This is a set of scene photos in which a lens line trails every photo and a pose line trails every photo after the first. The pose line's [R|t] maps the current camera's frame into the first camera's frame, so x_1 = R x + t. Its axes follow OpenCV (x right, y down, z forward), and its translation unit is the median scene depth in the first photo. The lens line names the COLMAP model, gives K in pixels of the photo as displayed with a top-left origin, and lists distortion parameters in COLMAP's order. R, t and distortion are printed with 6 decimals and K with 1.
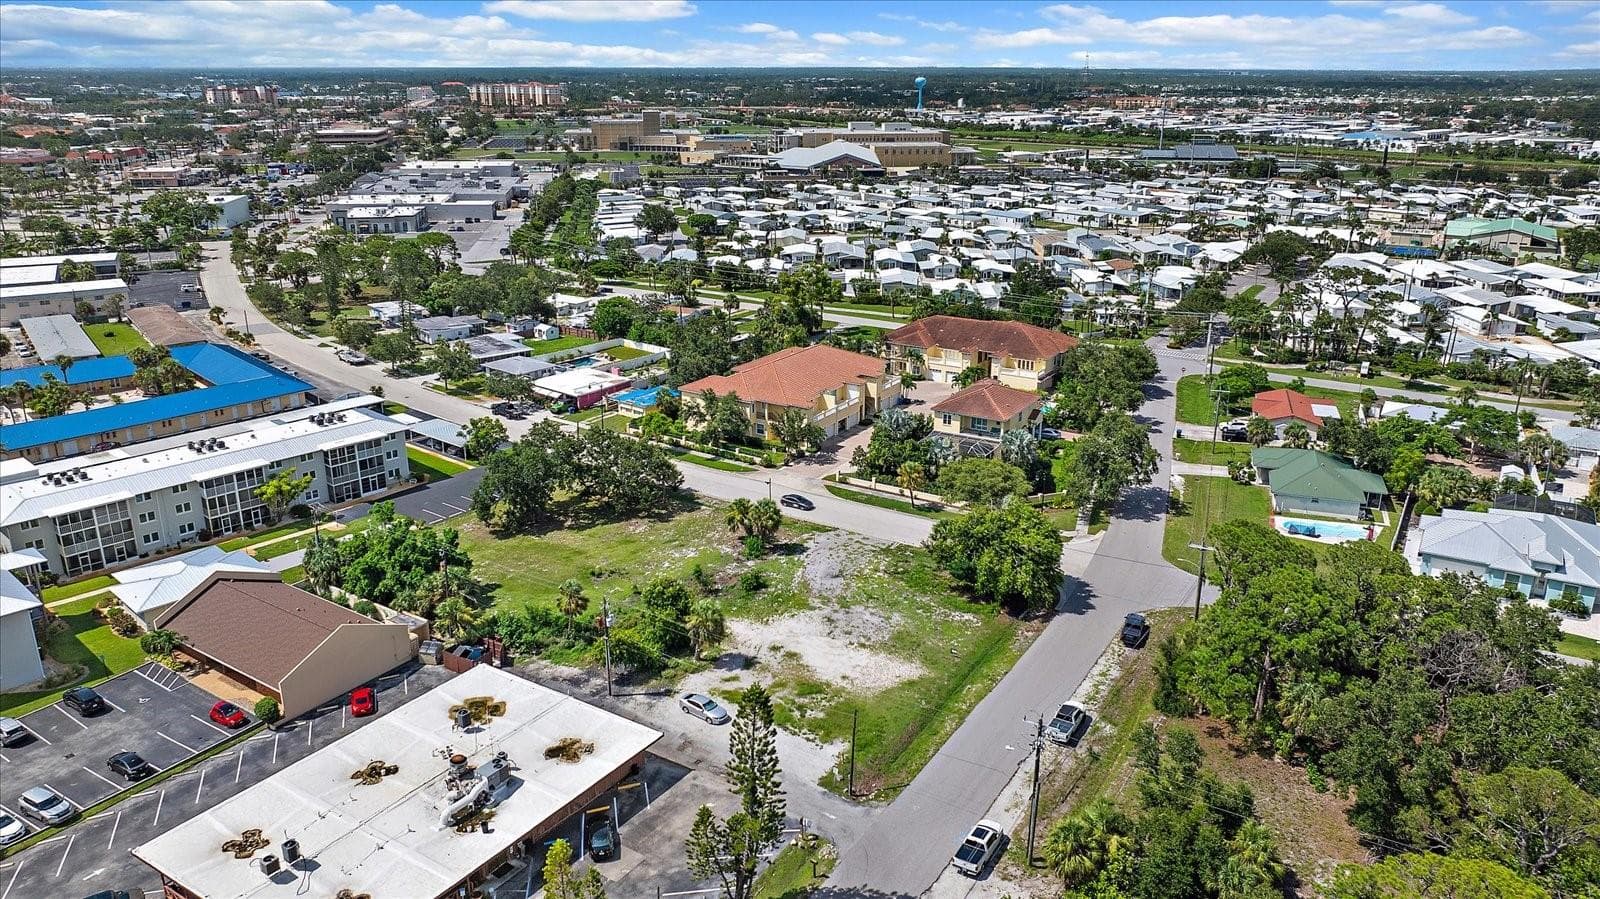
lens RADIAL K [[1152.2, 0, 800.0], [0, 1152.2, 449.5], [0, 0, 1]] dist [0.002701, -0.051310]
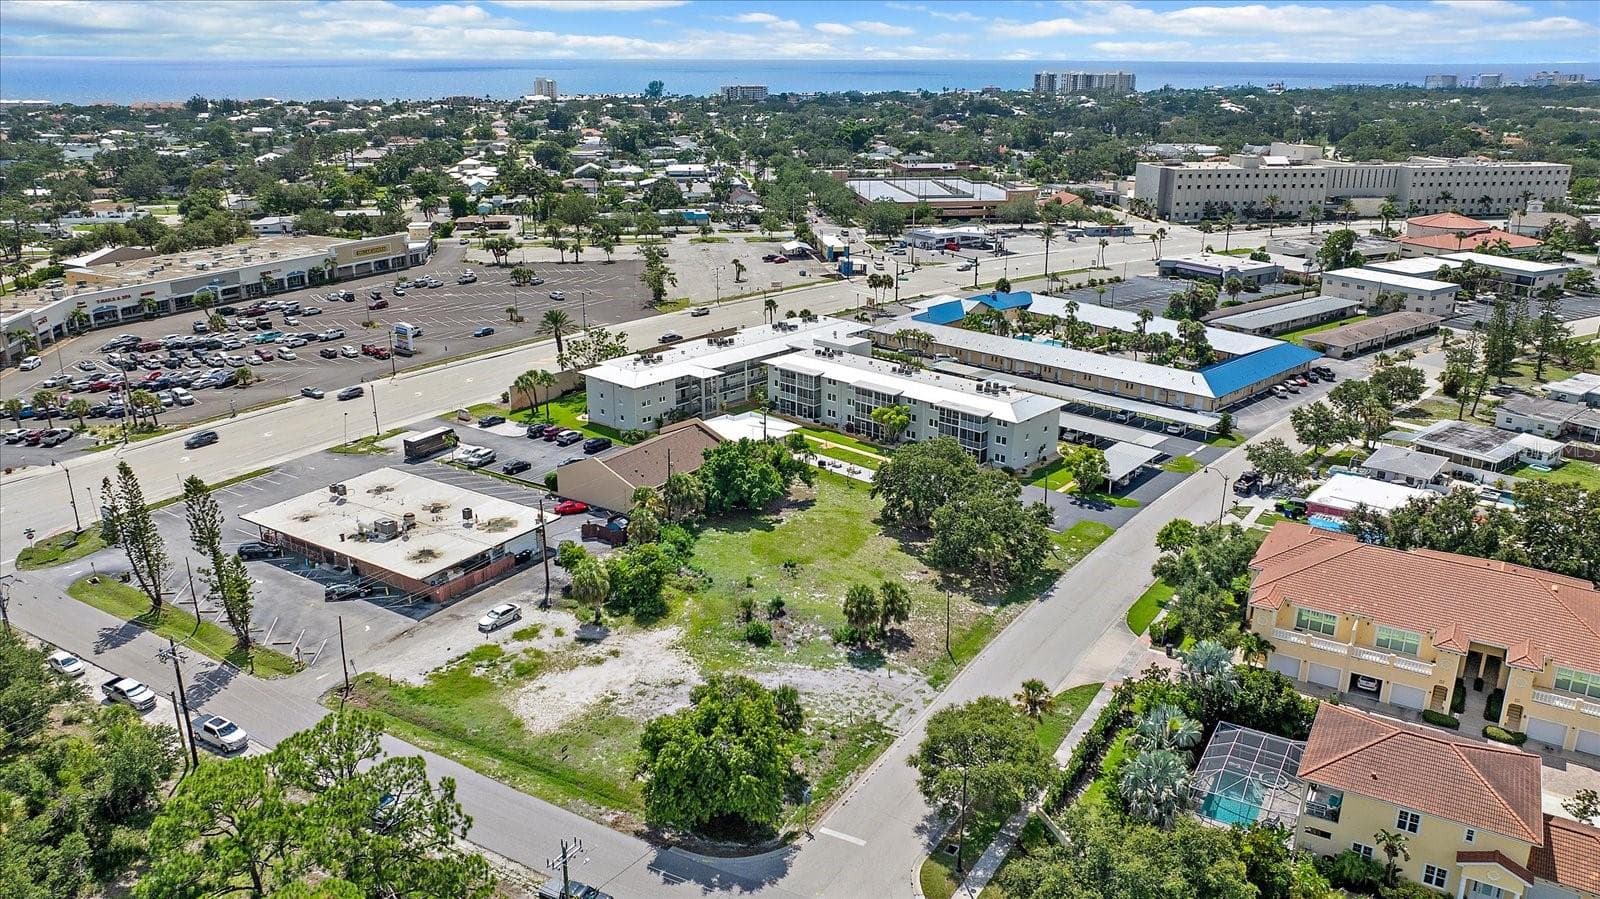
lens RADIAL K [[1180.0, 0, 796.9], [0, 1180.0, 419.0], [0, 0, 1]] dist [-0.012432, -0.002987]
pose [[-0.001105, 0.293876, -0.955843, 0.699637], [-0.318592, 0.905933, 0.278899, -0.268942], [0.947891, 0.304832, 0.092625, 0.787296]]
